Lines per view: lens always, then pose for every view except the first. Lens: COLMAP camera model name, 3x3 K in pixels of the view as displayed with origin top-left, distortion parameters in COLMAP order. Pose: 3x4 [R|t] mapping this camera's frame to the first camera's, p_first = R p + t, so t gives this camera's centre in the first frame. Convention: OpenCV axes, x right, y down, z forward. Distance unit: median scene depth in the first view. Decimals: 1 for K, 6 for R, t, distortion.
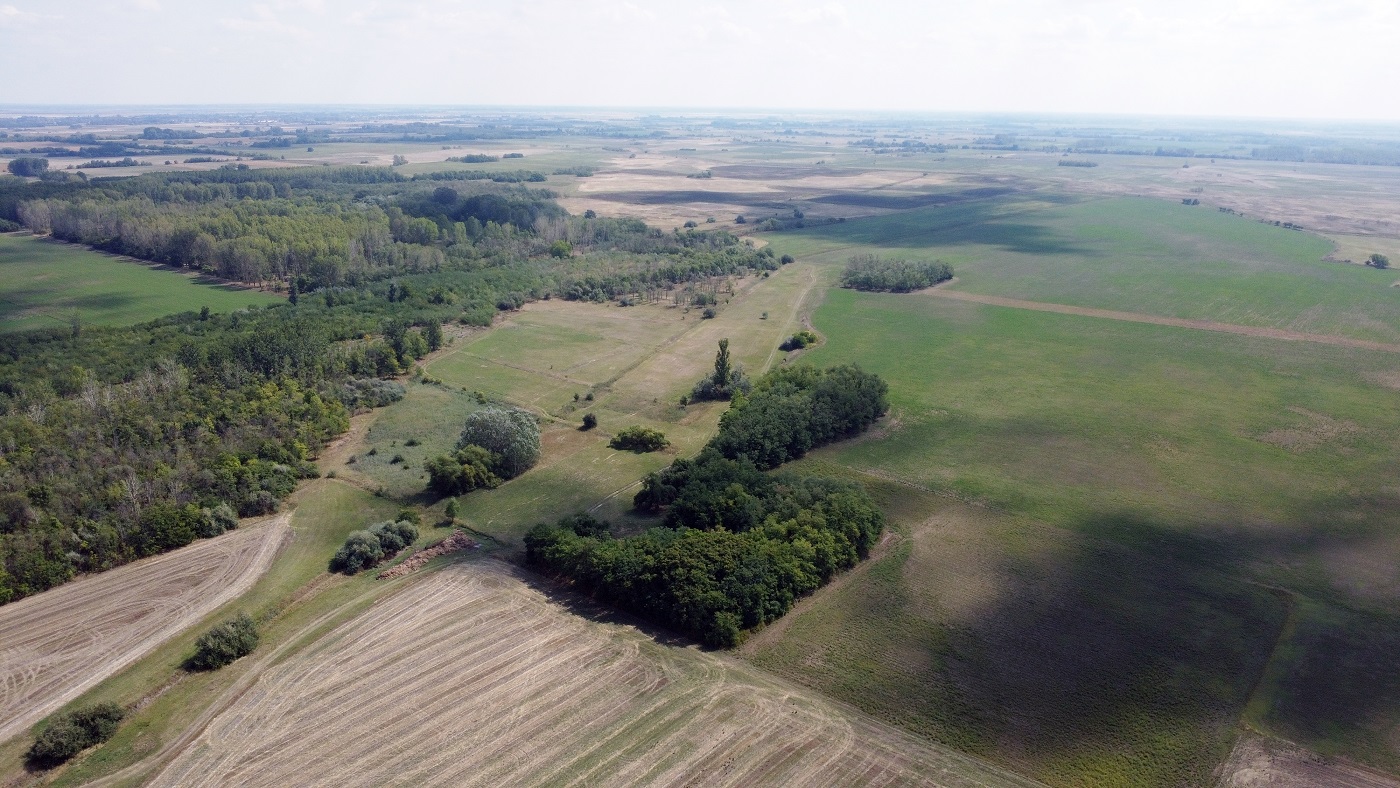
lens RADIAL K [[991.9, 0, 696.7], [0, 991.9, 394.9], [0, 0, 1]] dist [-0.031209, 0.000369]
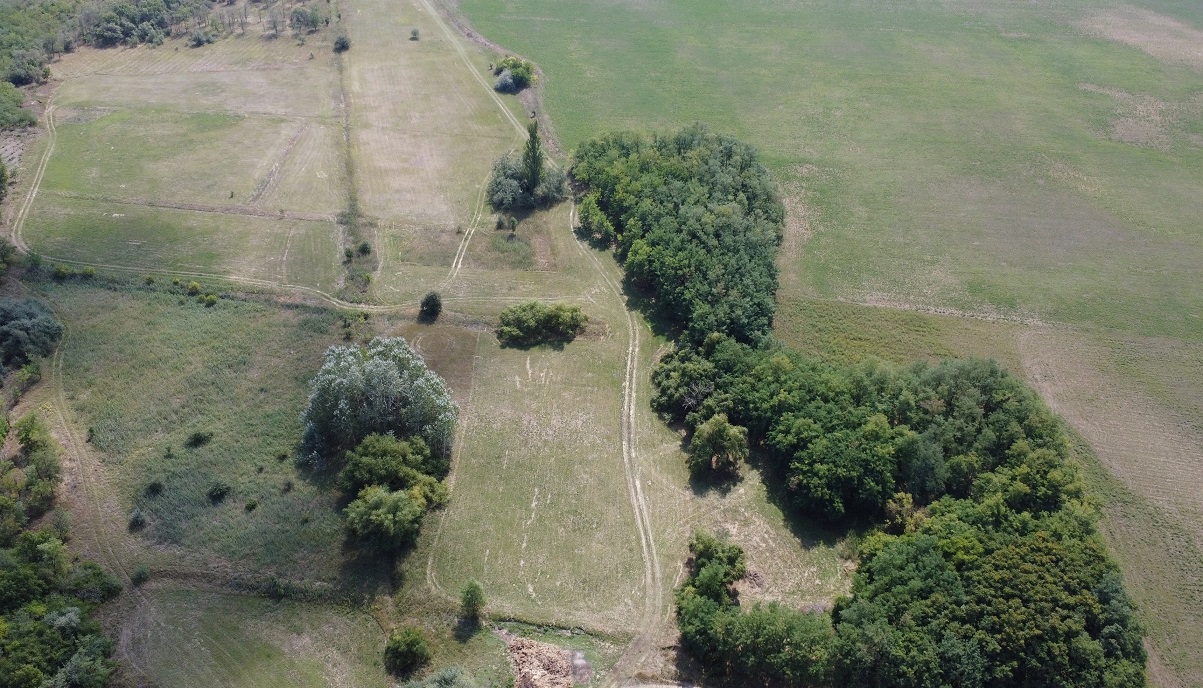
lens RADIAL K [[1005.0, 0, 598.1], [0, 1005.0, 341.4], [0, 0, 1]] dist [-0.027128, -0.012763]
pose [[0.869596, -0.273289, 0.411237, -0.269306], [0.133548, 0.931998, 0.336965, -0.146225], [-0.475361, -0.238103, 0.846959, 0.359657]]
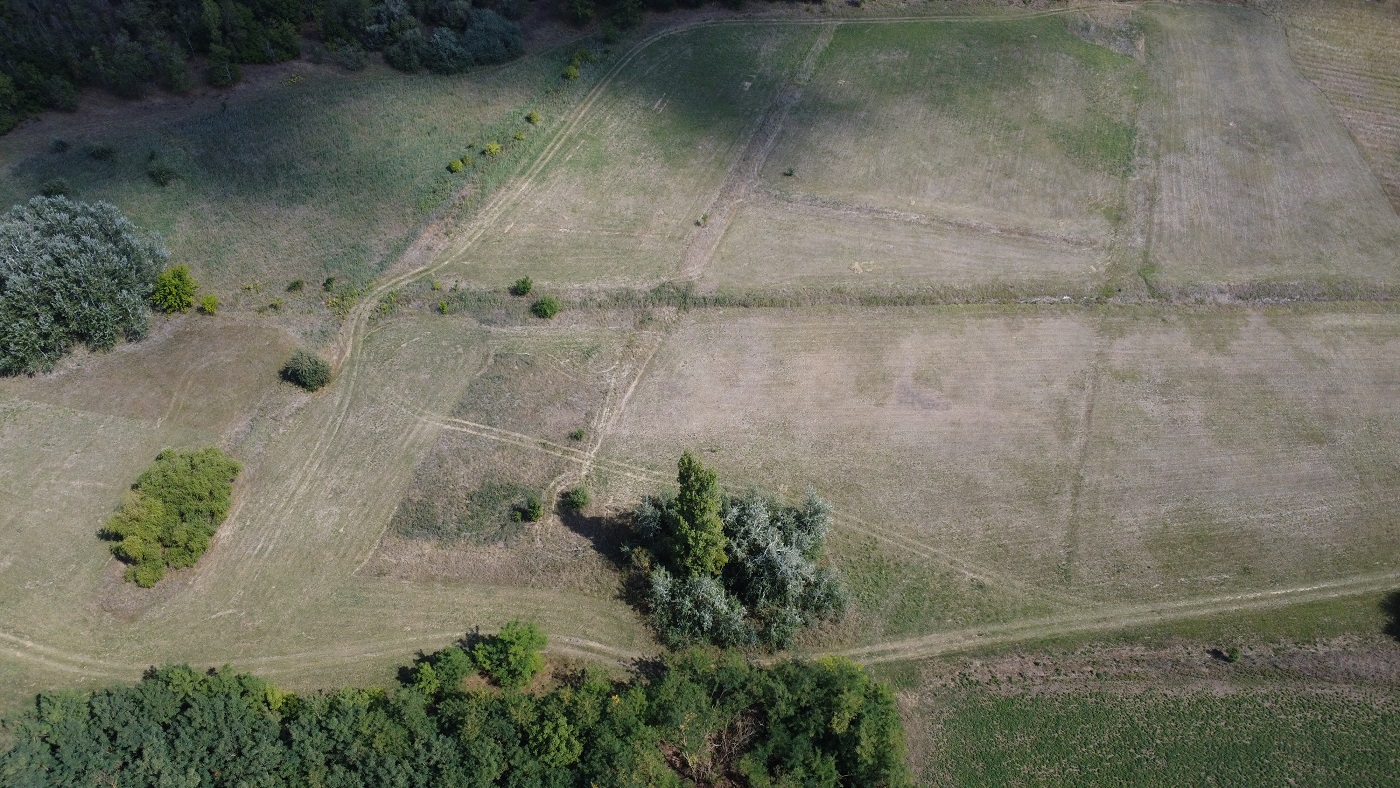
lens RADIAL K [[991.9, 0, 696.7], [0, 991.9, 399.1], [0, 0, 1]] dist [-0.031209, 0.000369]
pose [[0.297418, 0.706697, -0.641968, 0.185048], [-0.281009, 0.707407, 0.648544, -0.246279], [0.912456, -0.012490, 0.408984, 0.908943]]
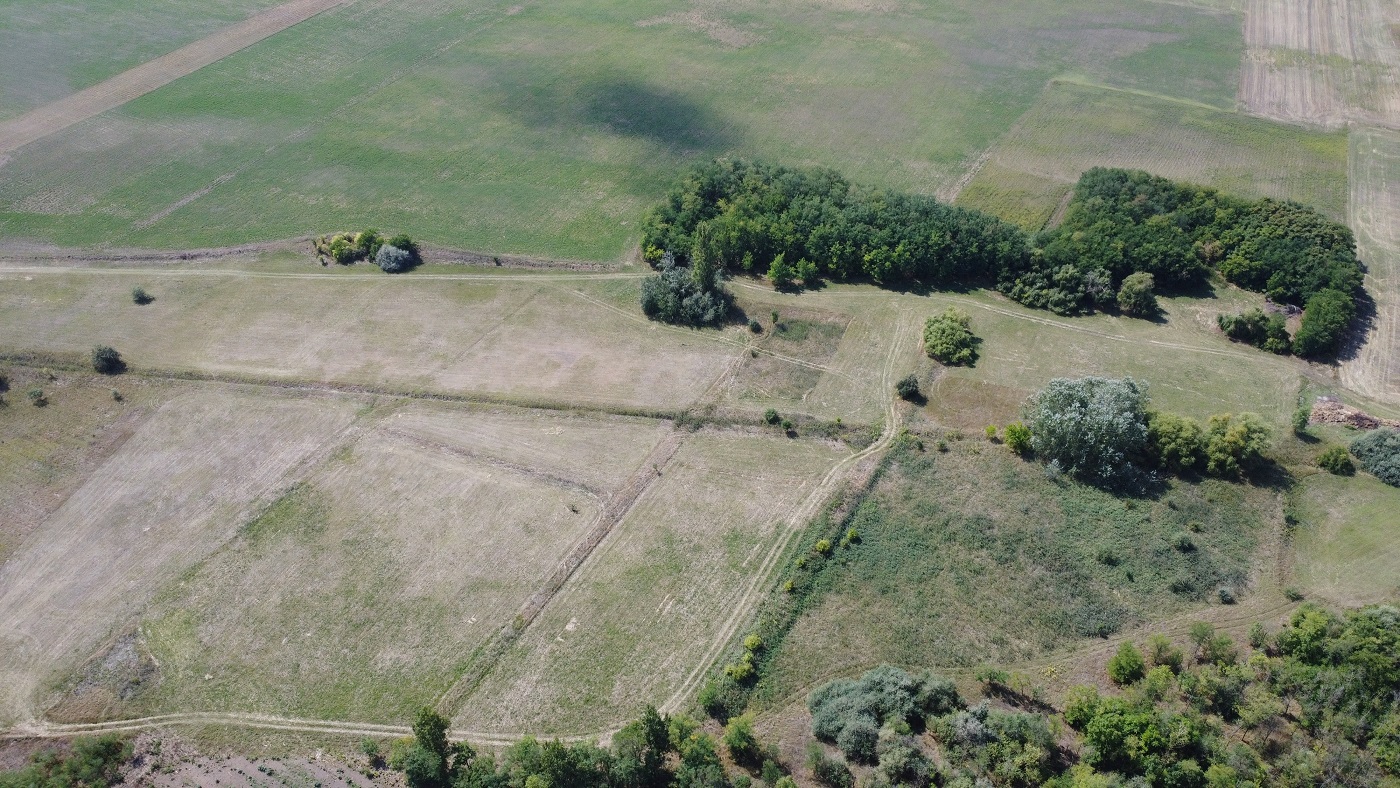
lens RADIAL K [[991.9, 0, 698.5], [0, 991.9, 391.1], [0, 0, 1]] dist [-0.031209, 0.000369]
pose [[-0.164760, -0.634309, 0.755319, -0.558065], [0.265555, 0.708980, 0.653321, -0.423168], [-0.949913, 0.308220, 0.051633, 1.022812]]
